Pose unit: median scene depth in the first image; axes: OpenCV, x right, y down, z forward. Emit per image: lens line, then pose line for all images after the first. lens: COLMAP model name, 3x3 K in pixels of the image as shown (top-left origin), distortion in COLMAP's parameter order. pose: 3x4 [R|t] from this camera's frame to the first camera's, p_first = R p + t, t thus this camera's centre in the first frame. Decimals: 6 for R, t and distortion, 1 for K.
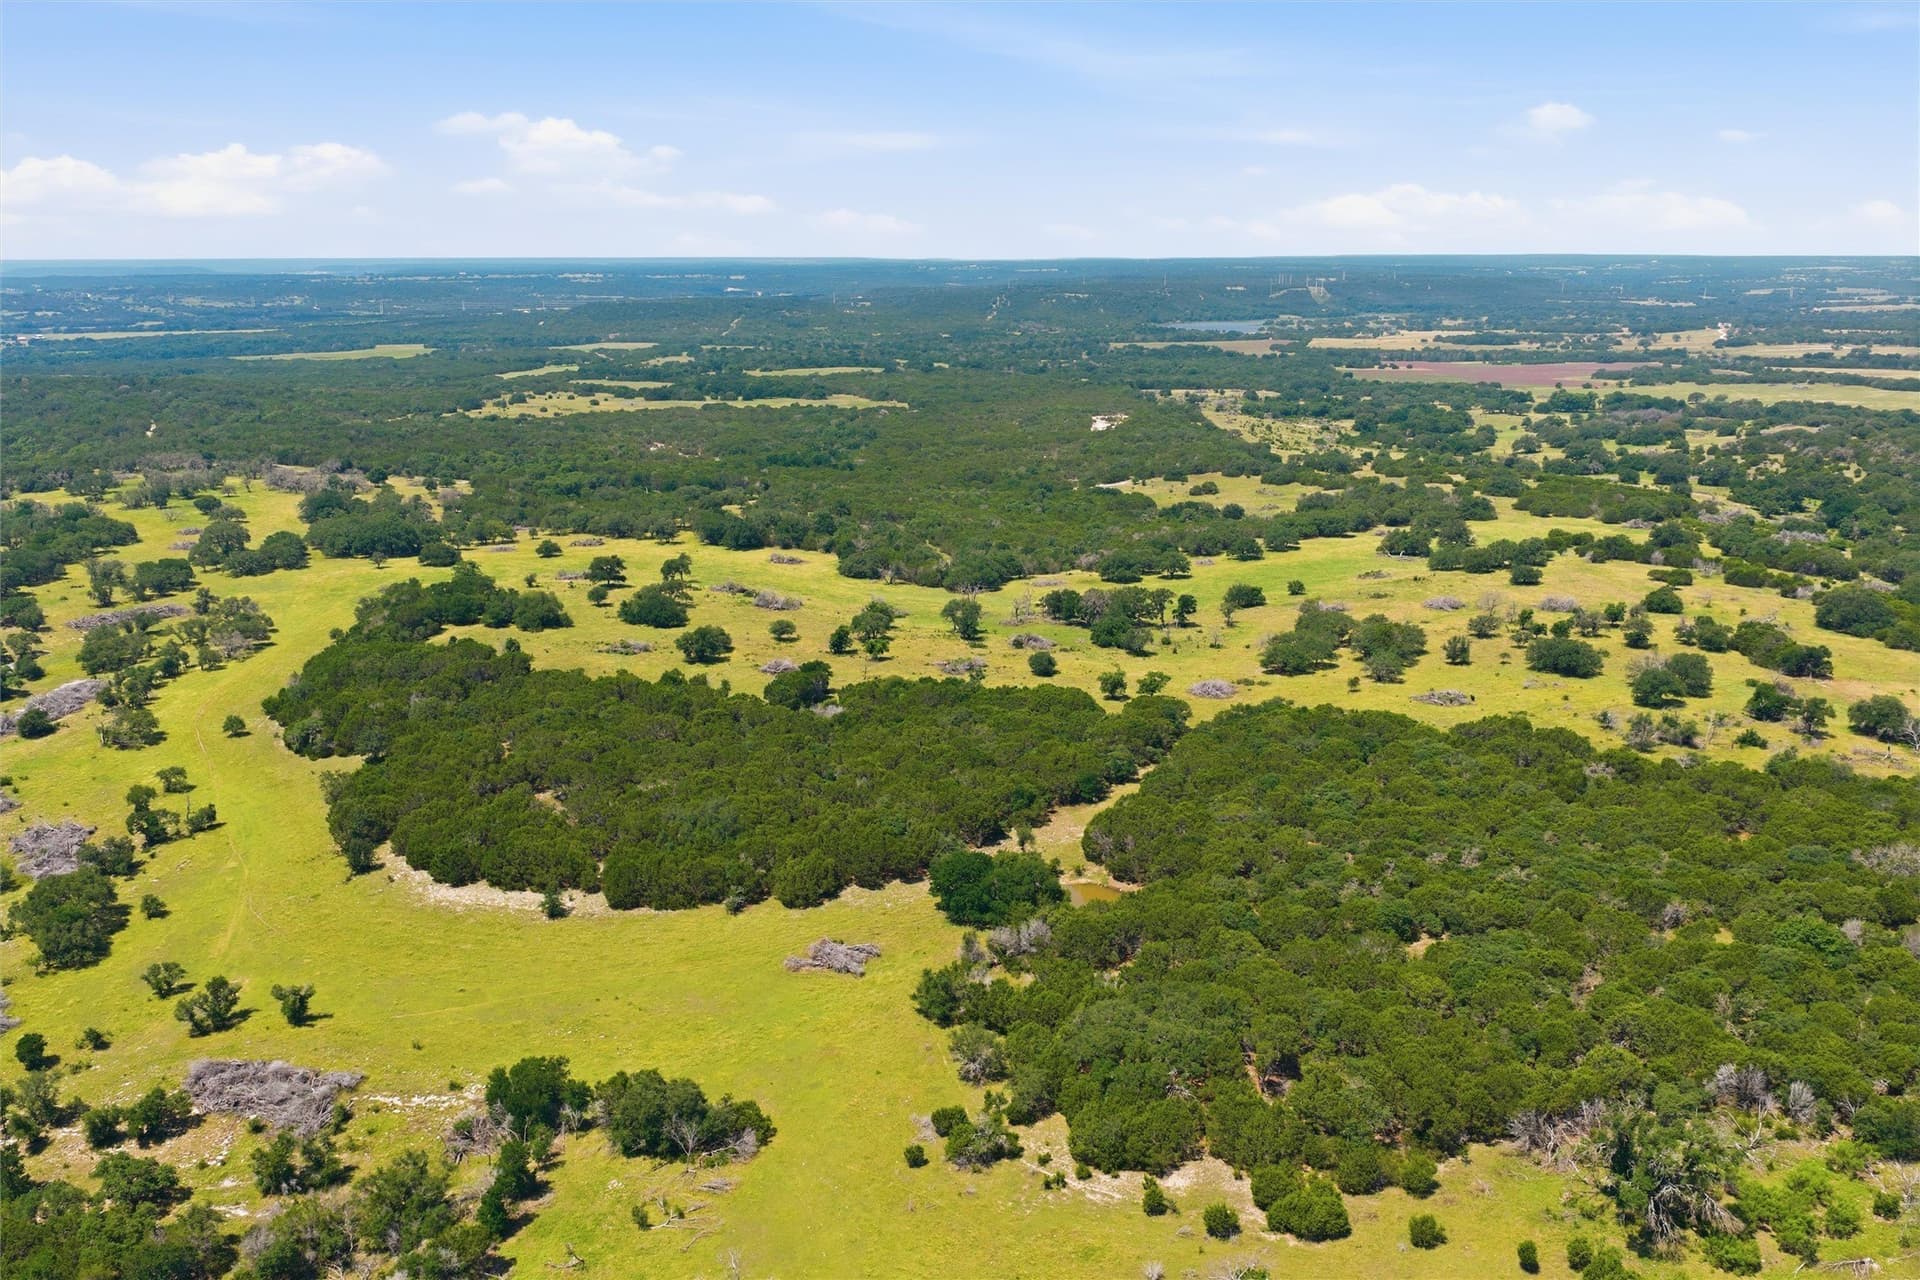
lens RADIAL K [[1592.0, 0, 964.6], [0, 1592.0, 644.0], [0, 0, 1]] dist [0.036736, -0.059436]
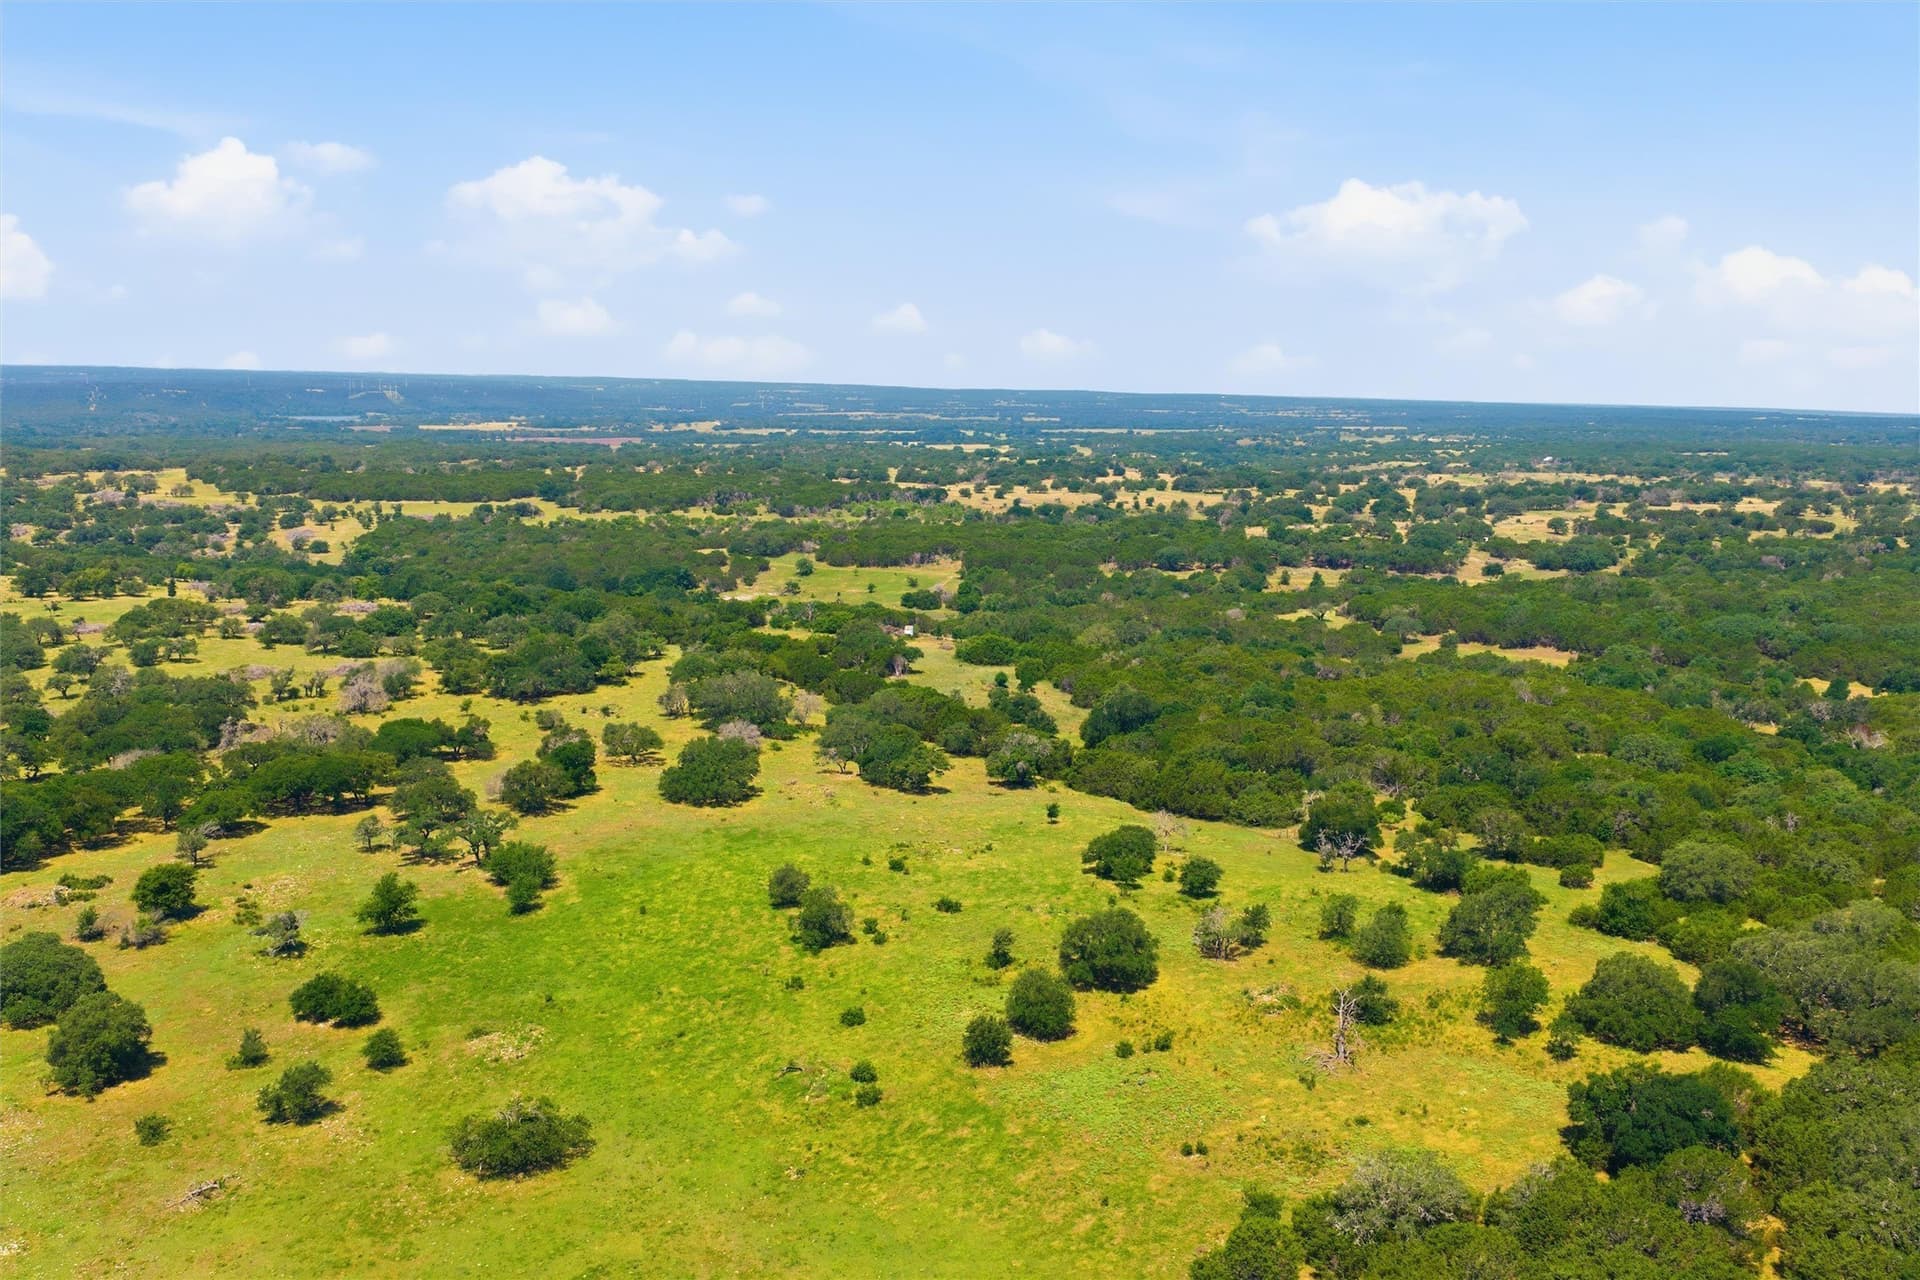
lens RADIAL K [[1592.0, 0, 958.6], [0, 1592.0, 641.3], [0, 0, 1]] dist [0.036736, -0.059436]
pose [[0.833528, -0.066345, 0.548479, -0.136721], [0.107019, 0.993349, -0.042481, 0.080967], [-0.542013, 0.094107, 0.835085, -0.277962]]
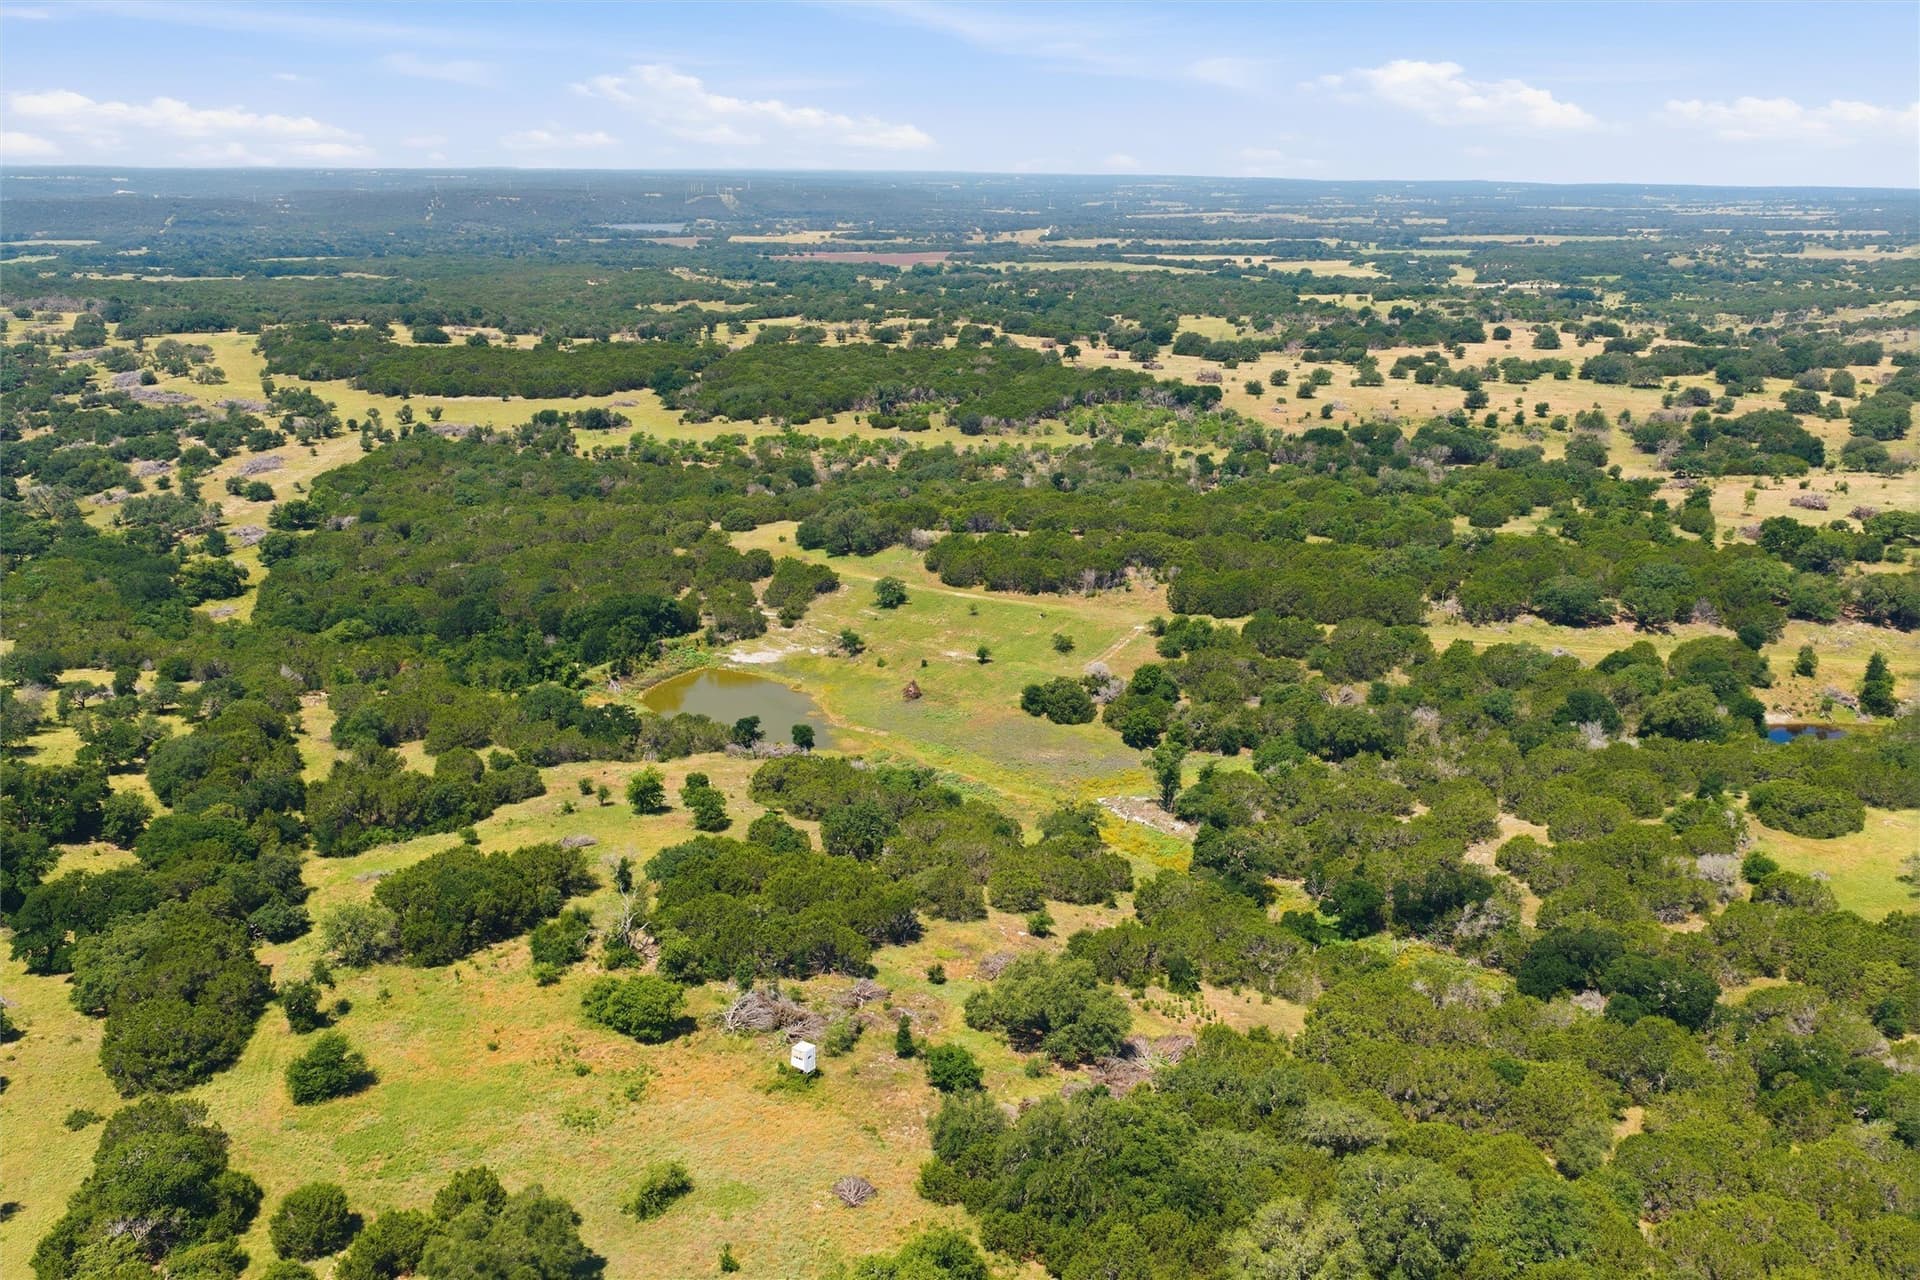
lens RADIAL K [[1592.0, 0, 960.7], [0, 1592.0, 635.4], [0, 0, 1]] dist [0.036736, -0.059436]
pose [[0.936705, -0.084855, 0.339681, -0.050990], [0.069093, 0.995908, 0.058255, 0.047874], [-0.343234, -0.031098, 0.938735, -0.181610]]
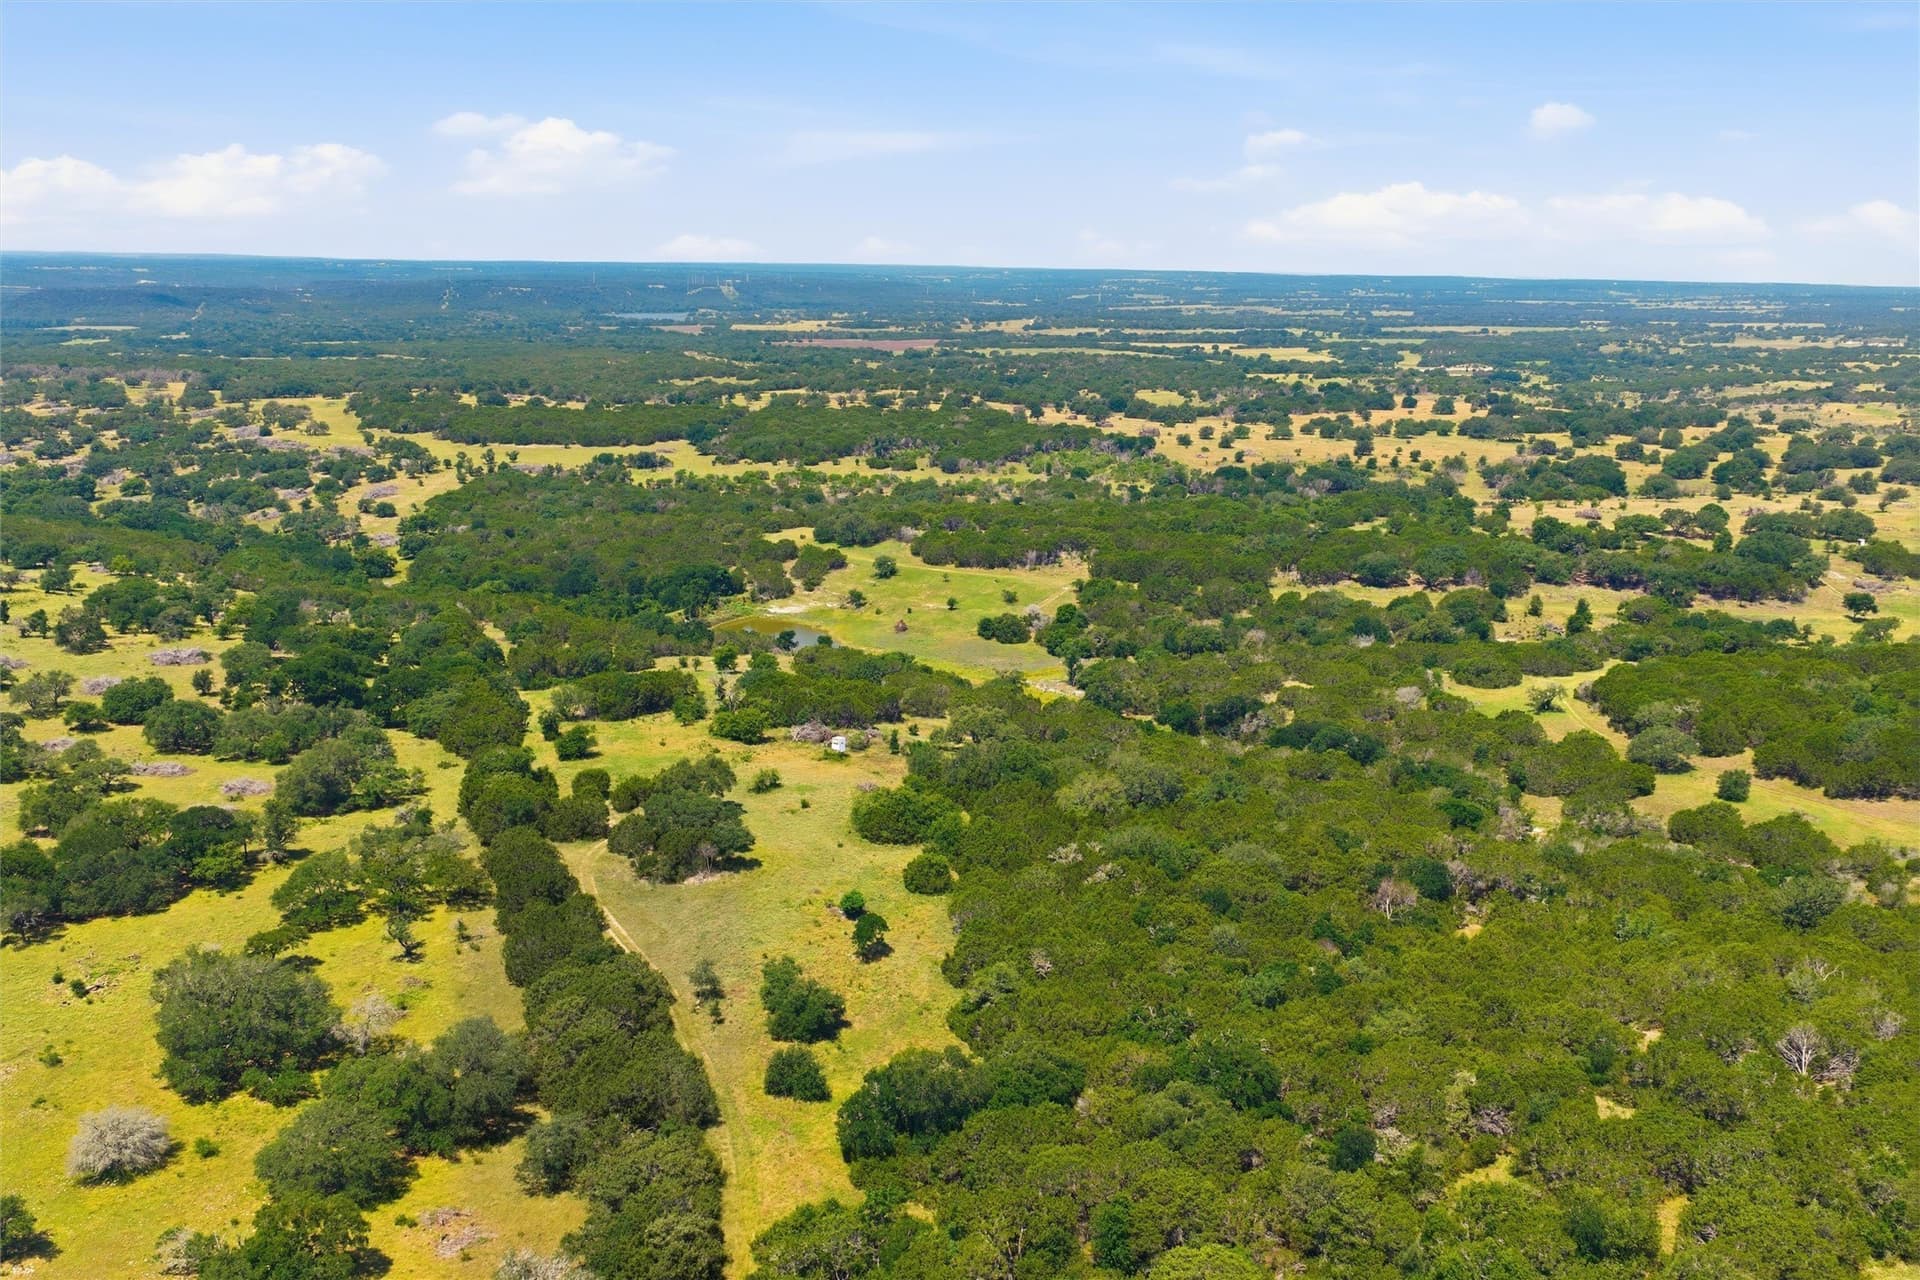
lens RADIAL K [[1592.0, 0, 960.2], [0, 1592.0, 635.9], [0, 0, 1]] dist [0.036736, -0.059436]
pose [[0.934959, -0.063861, 0.348960, -0.070171], [0.066715, 0.997765, 0.003846, 0.062009], [-0.348426, 0.019685, 0.937130, -0.237111]]
